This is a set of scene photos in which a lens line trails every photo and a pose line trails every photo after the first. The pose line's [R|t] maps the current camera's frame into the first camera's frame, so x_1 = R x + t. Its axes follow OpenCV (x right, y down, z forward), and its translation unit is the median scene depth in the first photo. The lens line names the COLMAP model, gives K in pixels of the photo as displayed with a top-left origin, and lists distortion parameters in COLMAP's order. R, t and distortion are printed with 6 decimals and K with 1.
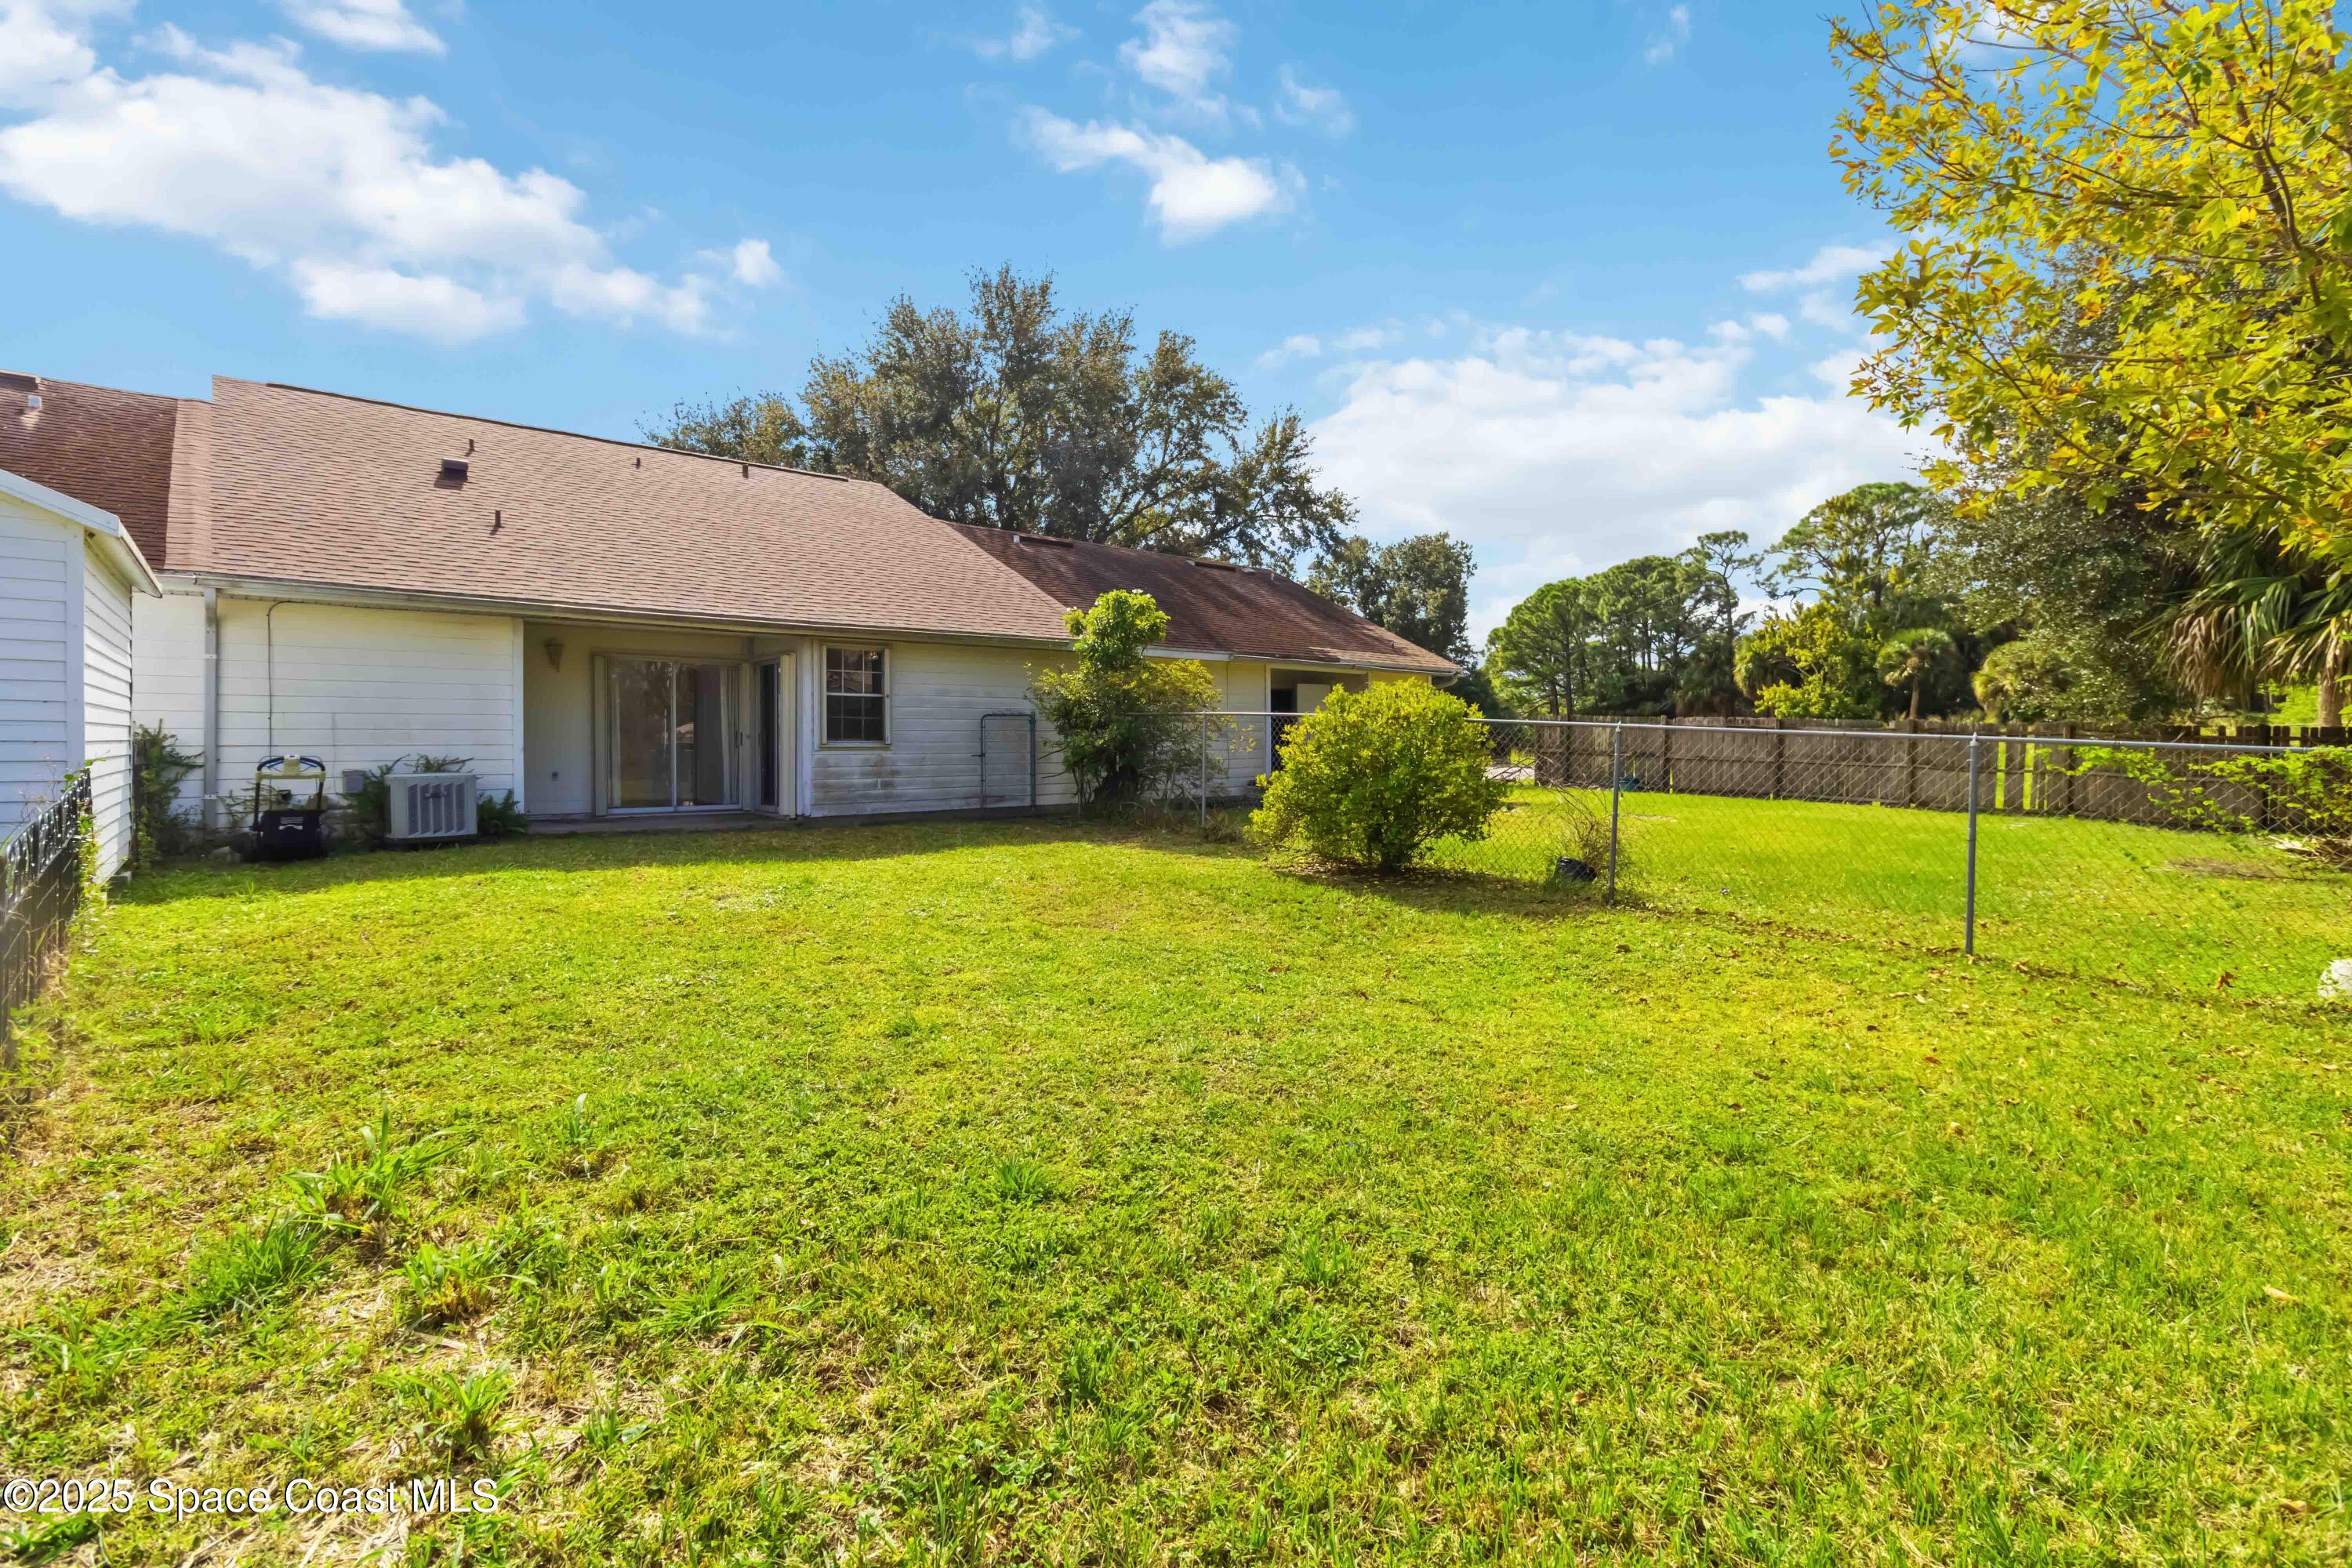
lens RADIAL K [[1092.2, 0, 1164.1], [0, 1092.2, 762.2], [0, 0, 1]] dist [0.008449, -0.001661]
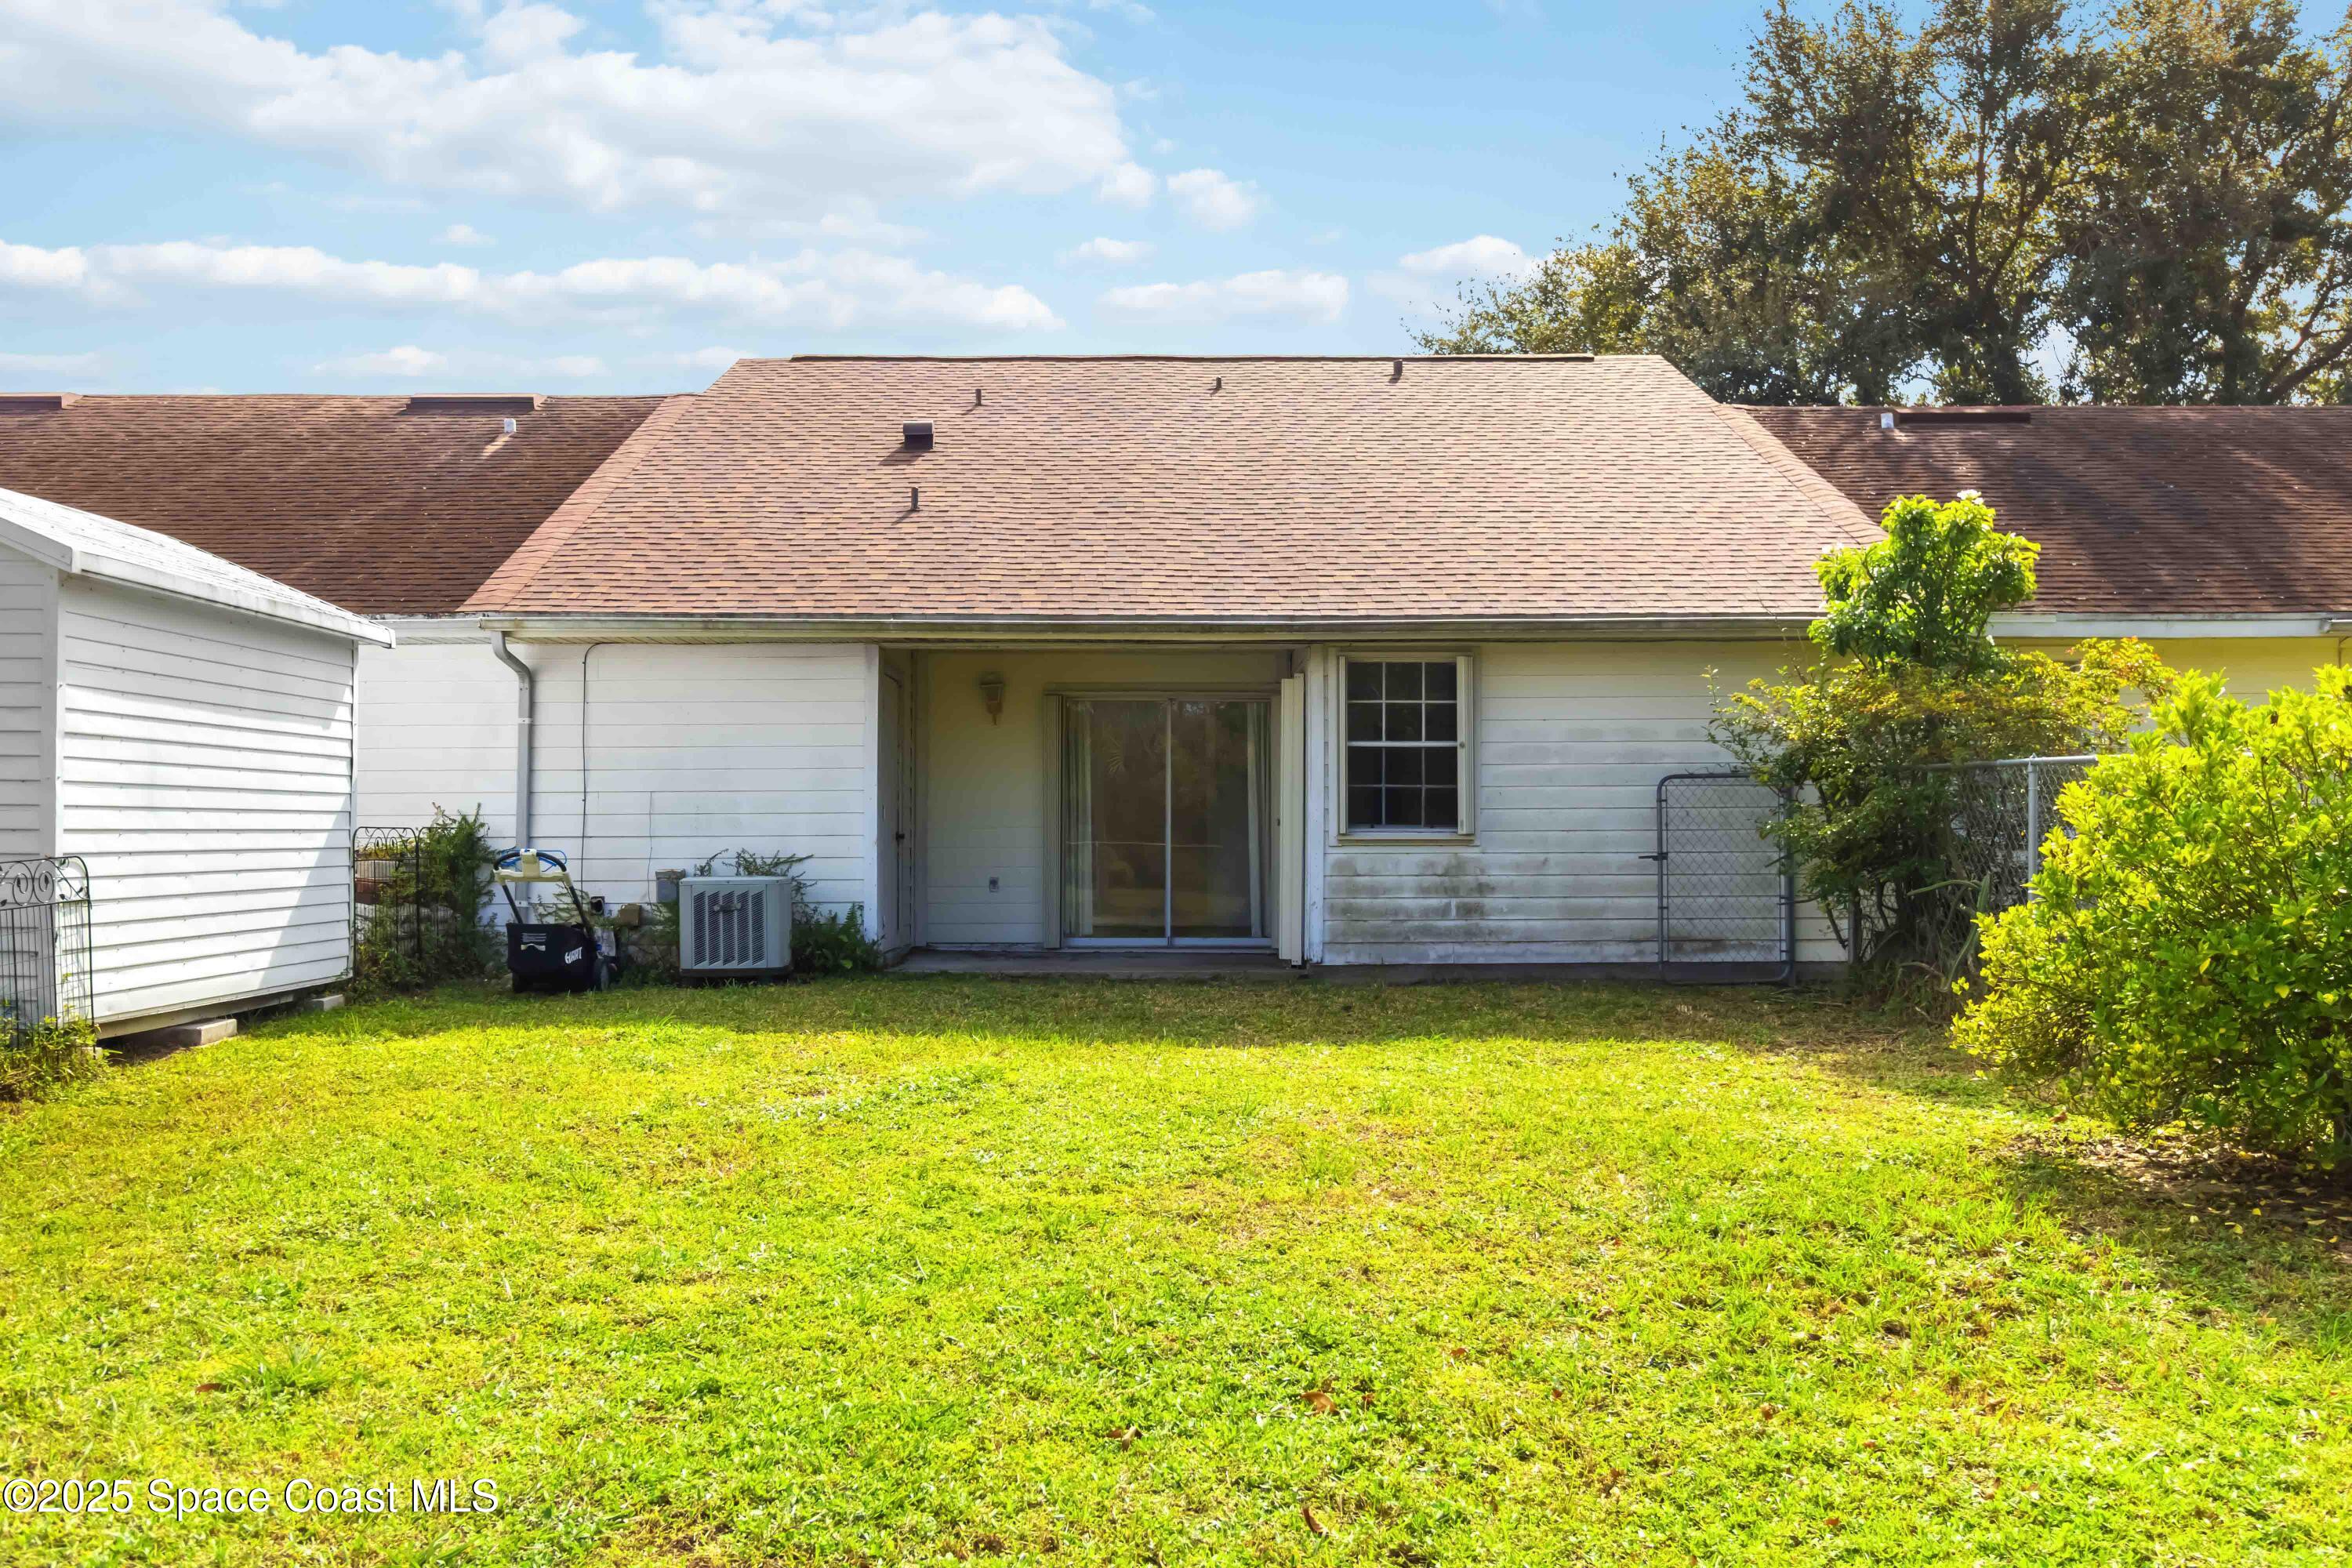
lens RADIAL K [[1873.1, 0, 1175.9], [0, 1873.1, 800.8], [0, 0, 1]] dist [0.000851, 0.002928]
pose [[0.758769, -0.012803, -0.651234, 0.243003], [-0.010085, 0.999456, -0.031399, -0.002813], [0.651281, 0.030393, 0.758228, 0.222852]]
